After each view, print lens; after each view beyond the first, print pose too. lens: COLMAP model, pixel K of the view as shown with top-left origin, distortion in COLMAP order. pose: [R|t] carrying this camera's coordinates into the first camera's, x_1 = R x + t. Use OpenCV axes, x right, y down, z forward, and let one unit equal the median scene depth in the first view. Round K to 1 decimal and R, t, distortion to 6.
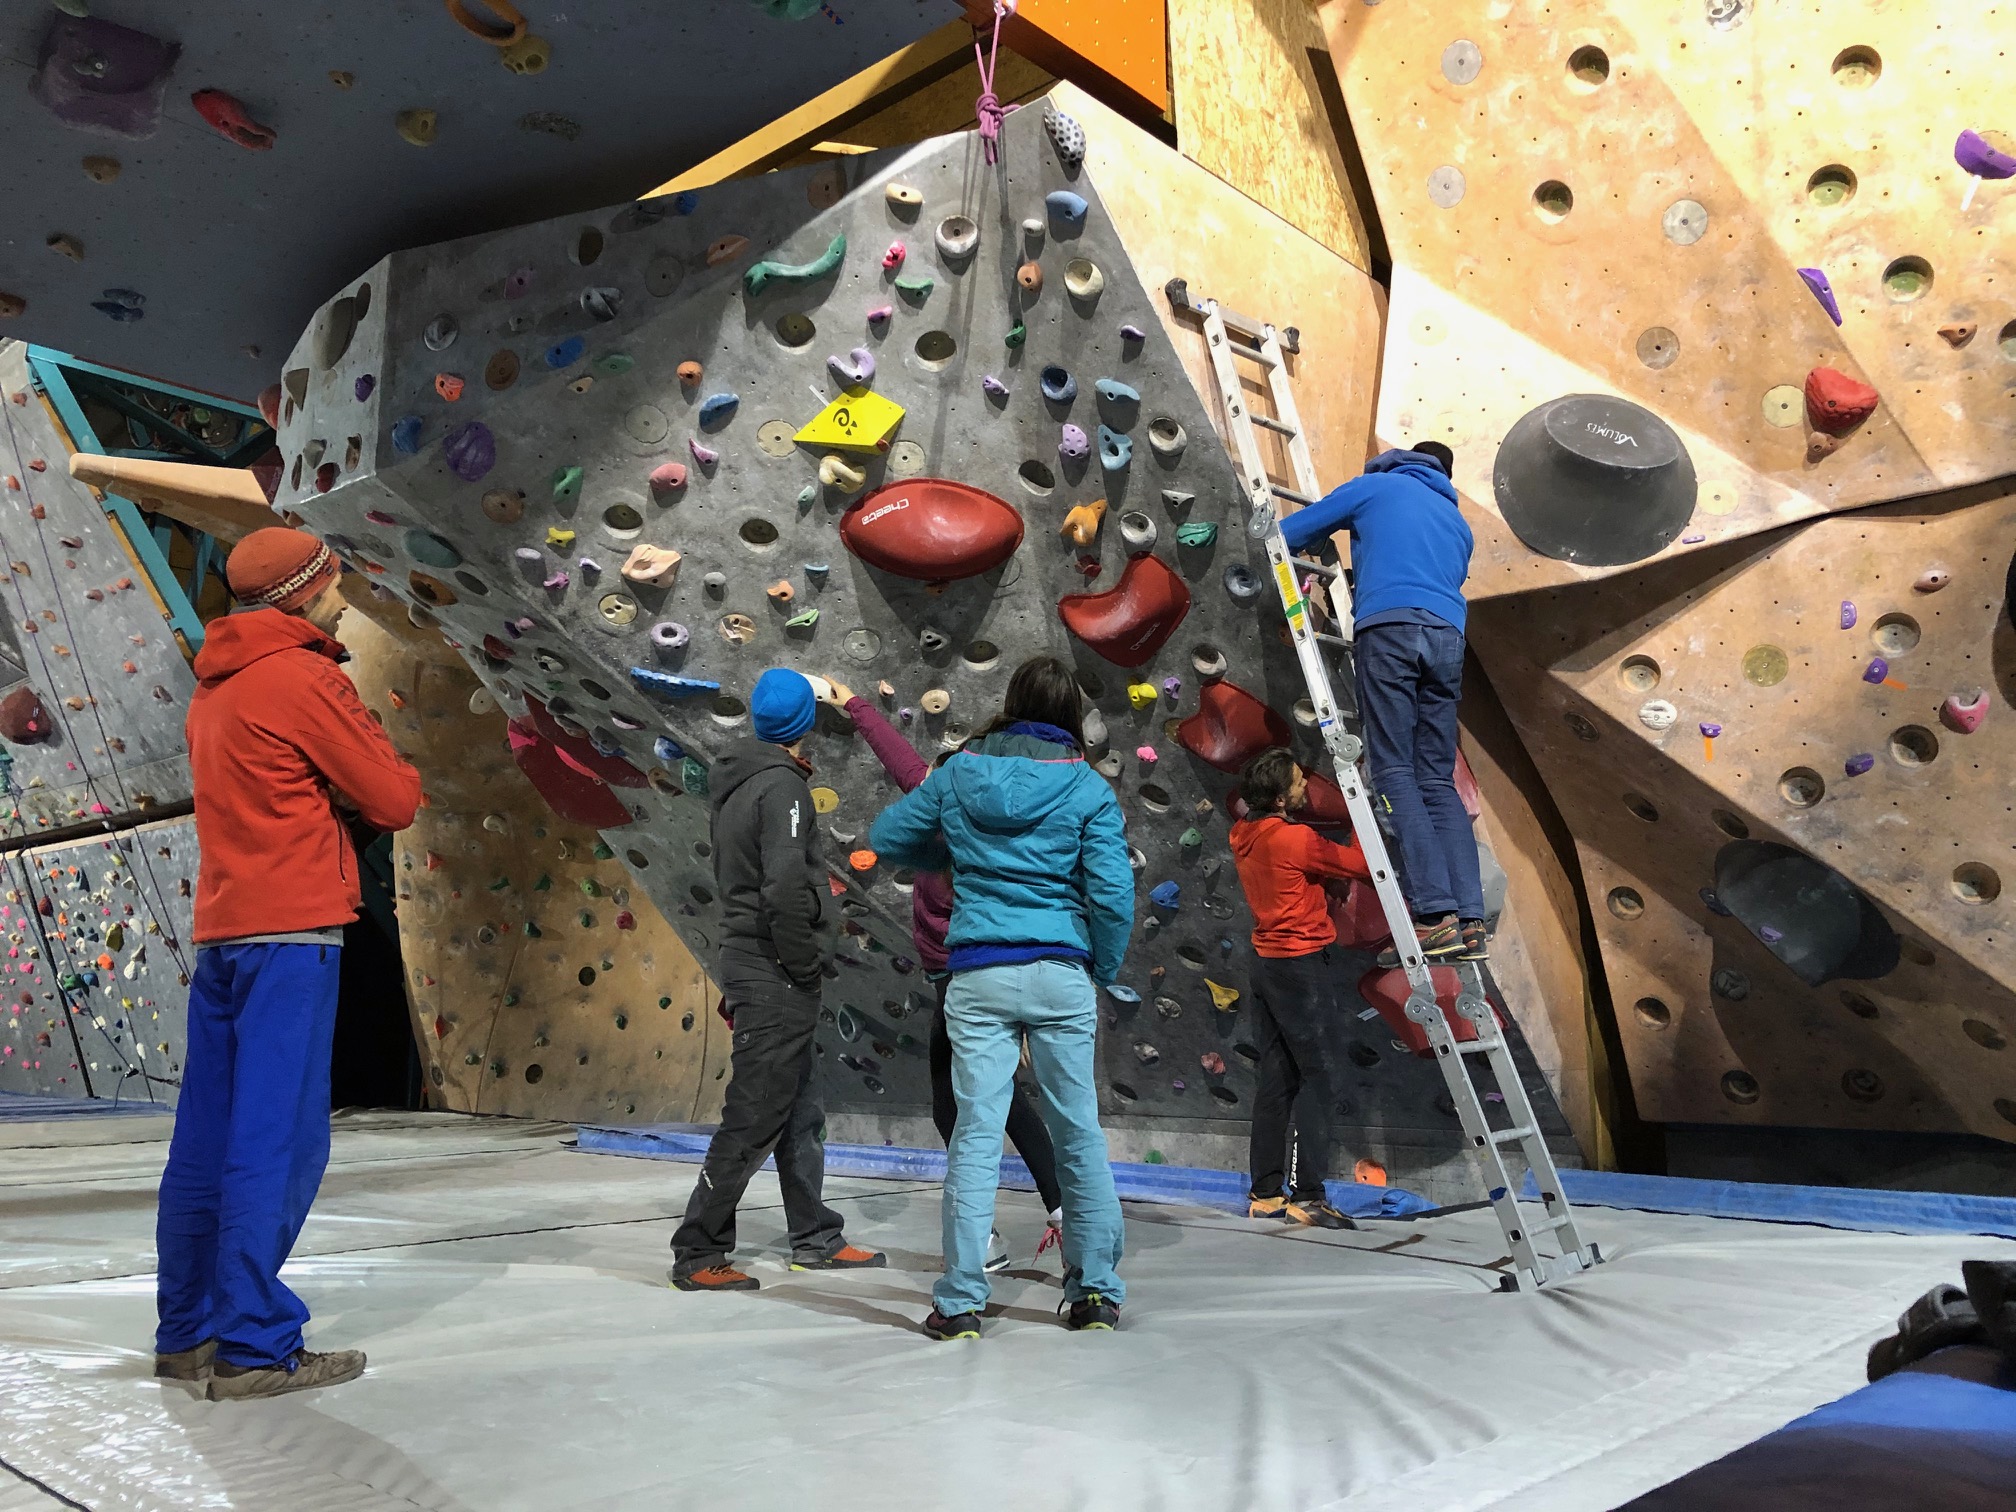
lens RADIAL K [[1672.8, 0, 1008.0], [0, 1672.8, 756.0], [0, 0, 1]] dist [0.068987, -0.082369]
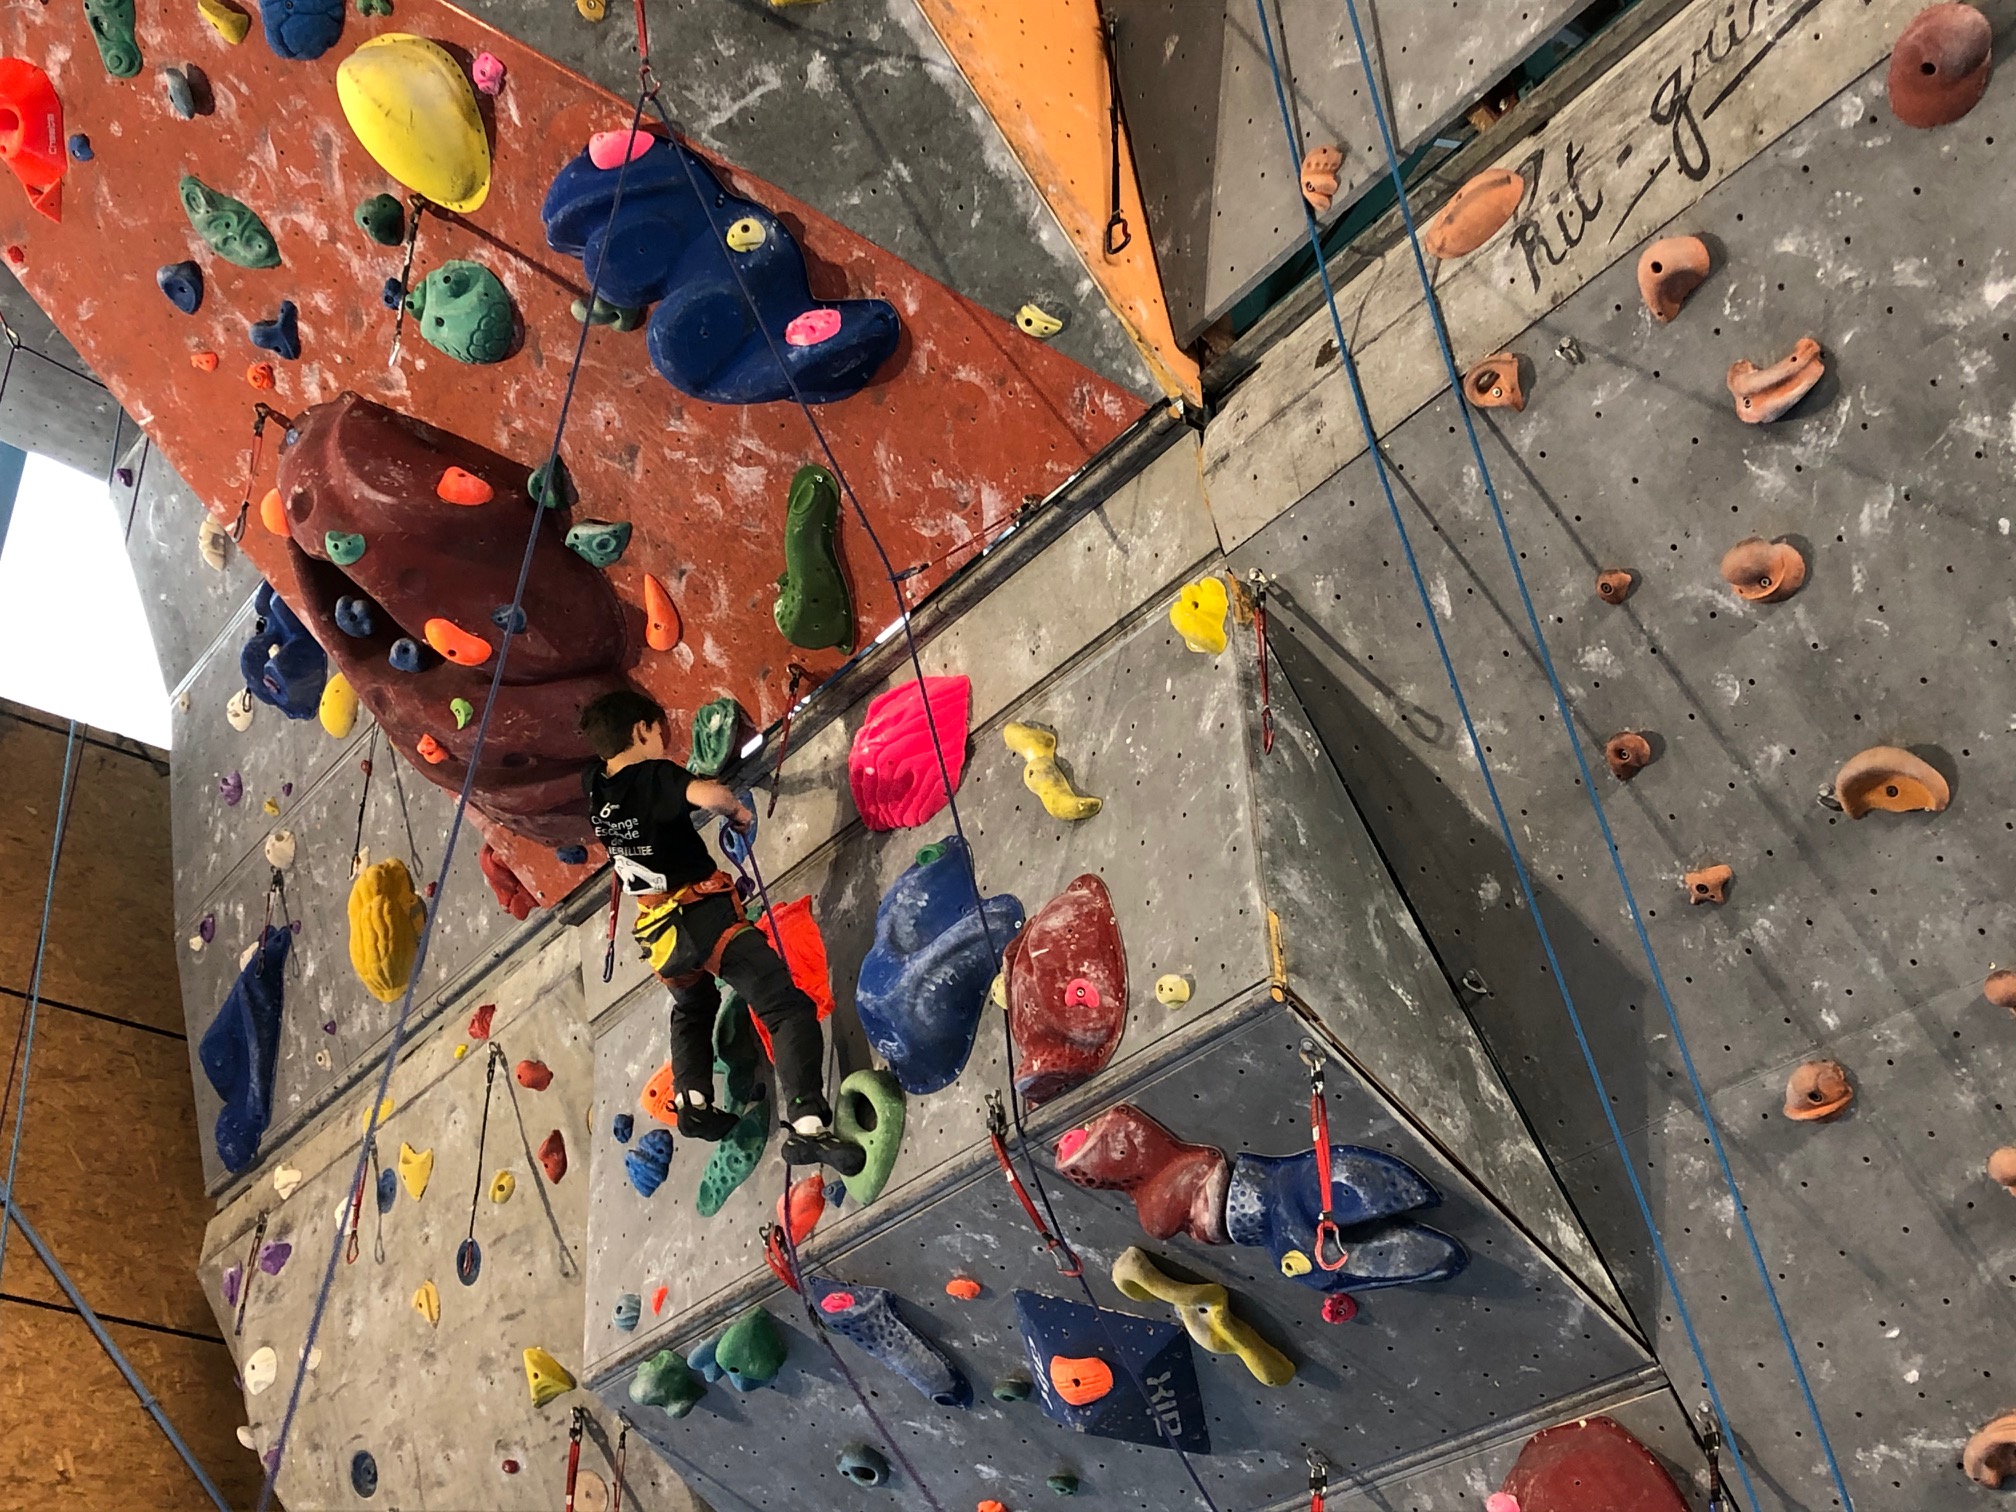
lens RADIAL K [[2626.1, 0, 1012.1], [0, 2626.1, 792.1], [0, 0, 1]] dist [0.017460, -0.017199]
pose [[0.983083, -0.100716, -0.152986, -0.522245], [0.035798, 0.924790, -0.378790, 0.012508], [0.179630, 0.366905, 0.912751, 0.542814]]
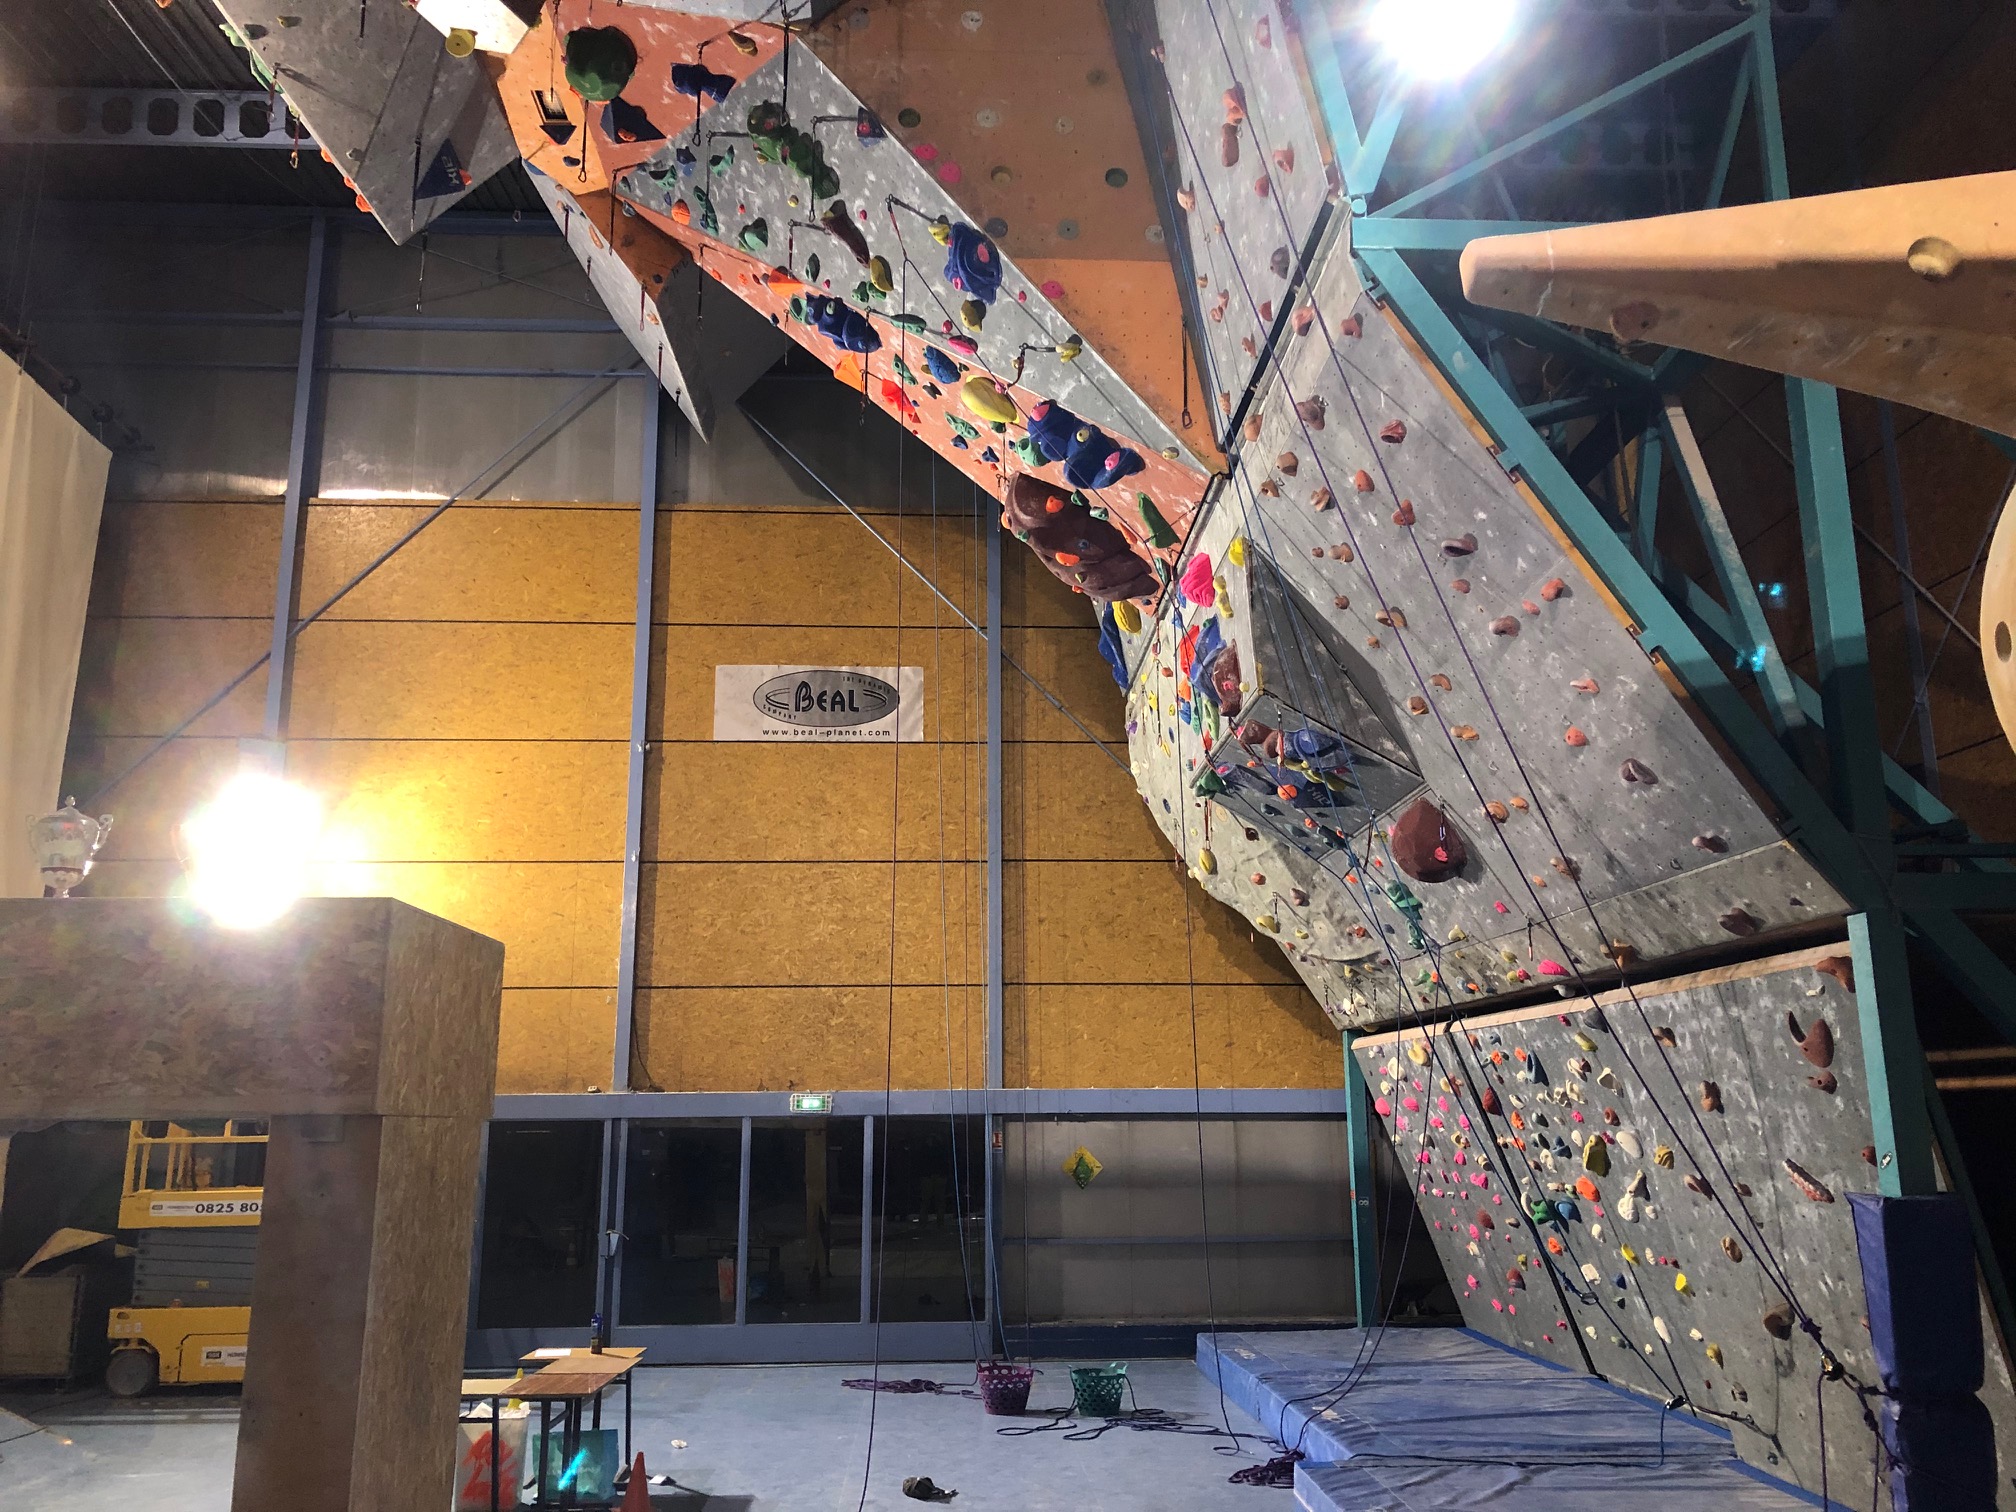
lens RADIAL K [[1672.8, 0, 1008.0], [0, 1672.8, 756.0], [0, 0, 1]] dist [0.068987, -0.082369]
pose [[0.714296, -0.157837, -0.681813, -0.204148], [0.119670, 0.987434, -0.103216, -0.006930], [0.689536, -0.007866, 0.724209, 0.343120]]
